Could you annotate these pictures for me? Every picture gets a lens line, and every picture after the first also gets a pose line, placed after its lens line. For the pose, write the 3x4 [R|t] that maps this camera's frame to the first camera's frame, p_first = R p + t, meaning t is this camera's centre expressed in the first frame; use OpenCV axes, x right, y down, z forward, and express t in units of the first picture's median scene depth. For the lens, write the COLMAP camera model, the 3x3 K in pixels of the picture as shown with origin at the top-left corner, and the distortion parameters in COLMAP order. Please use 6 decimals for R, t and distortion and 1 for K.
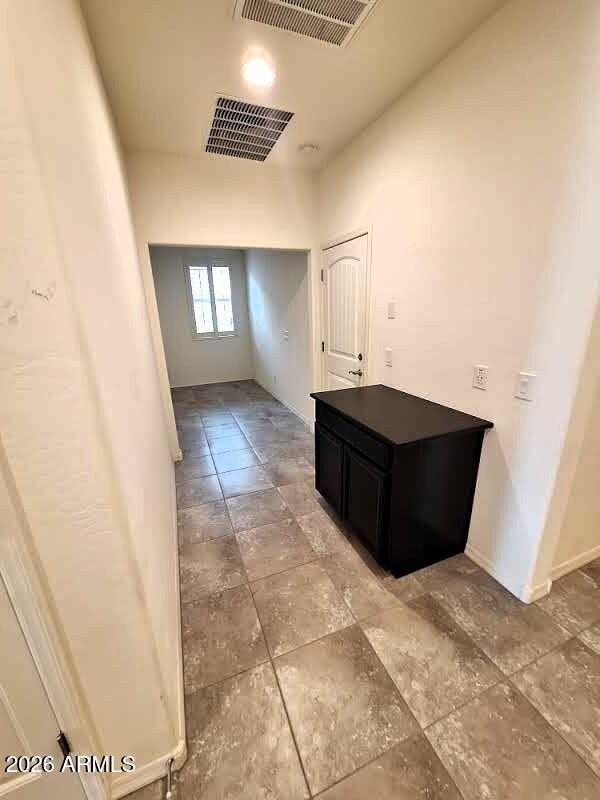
lens RADIAL K [[314.4, 0, 300.6], [0, 314.4, 400.5], [0, 0, 1]] dist [-0.000701, 0.001140]
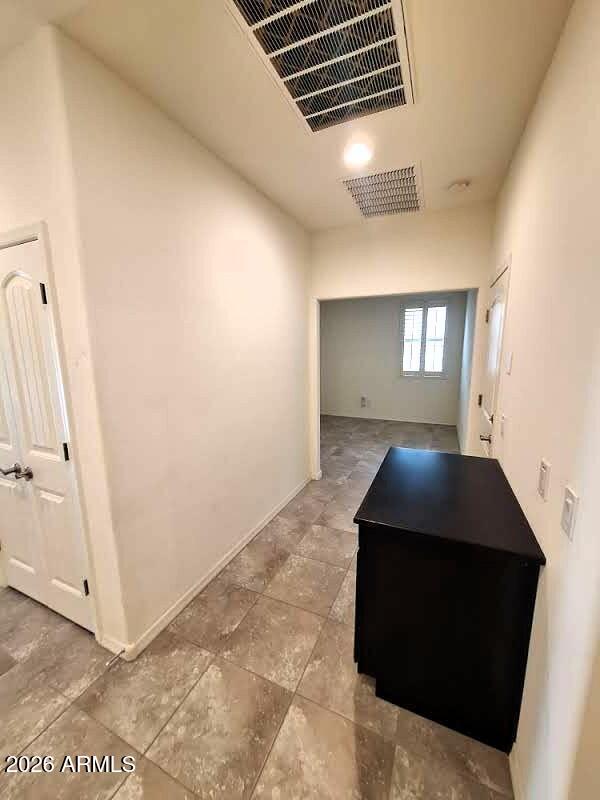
lens RADIAL K [[314.4, 0, 299.2], [0, 314.4, 402.6], [0, 0, 1]] dist [-0.000701, 0.001140]
pose [[0.694222, 0.145216, -0.704960, 0.653781], [-0.213613, 0.976876, -0.009130, -0.115318], [0.687332, 0.156927, 0.709189, 0.194818]]
